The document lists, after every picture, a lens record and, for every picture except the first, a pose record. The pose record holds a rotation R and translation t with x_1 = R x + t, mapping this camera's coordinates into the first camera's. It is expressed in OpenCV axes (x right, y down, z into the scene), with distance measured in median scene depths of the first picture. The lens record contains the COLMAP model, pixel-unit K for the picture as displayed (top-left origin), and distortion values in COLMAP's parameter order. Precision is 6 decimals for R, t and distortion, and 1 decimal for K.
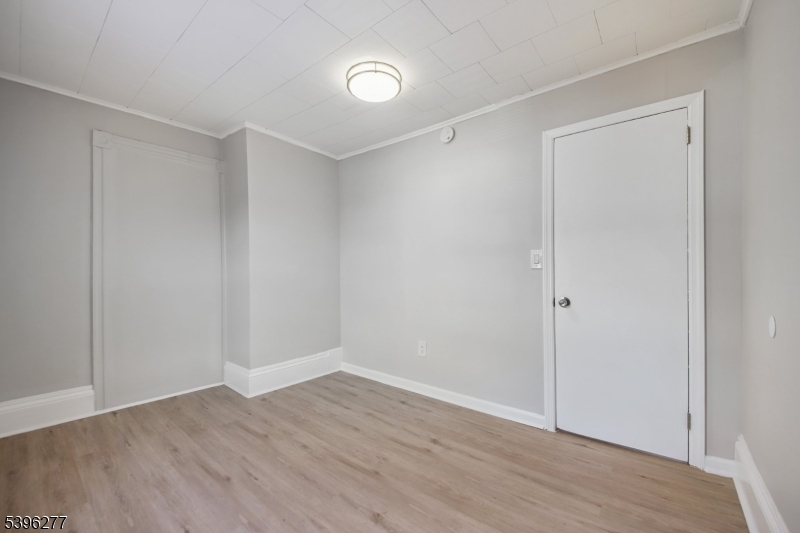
lens RADIAL K [[319.5, 0, 400.0], [0, 319.5, 266.5], [0, 0, 1]] dist [0.017908, -0.017291]
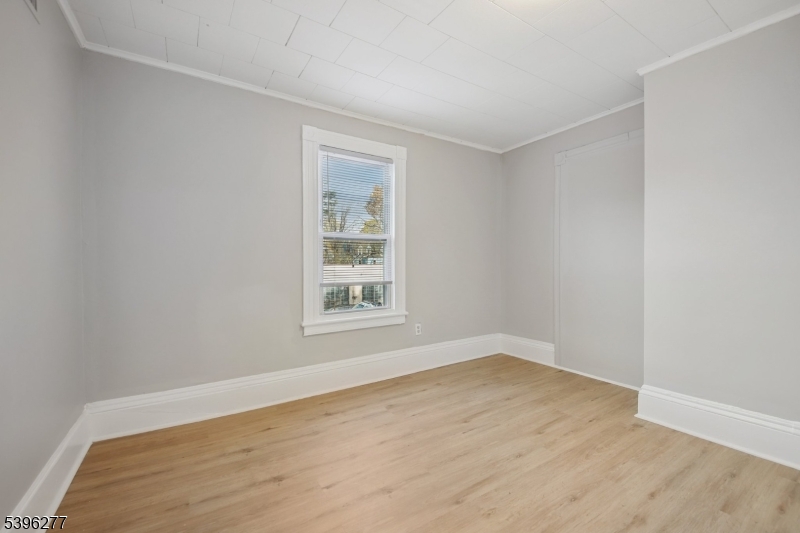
lens RADIAL K [[319.5, 0, 400.0], [0, 319.5, 266.5], [0, 0, 1]] dist [0.017908, -0.017291]
pose [[-0.279808, 0.005901, -0.960038, 0.589104], [0.025968, 0.999662, -0.001424, 0.027863], [0.959705, -0.025329, -0.279866, 0.860392]]
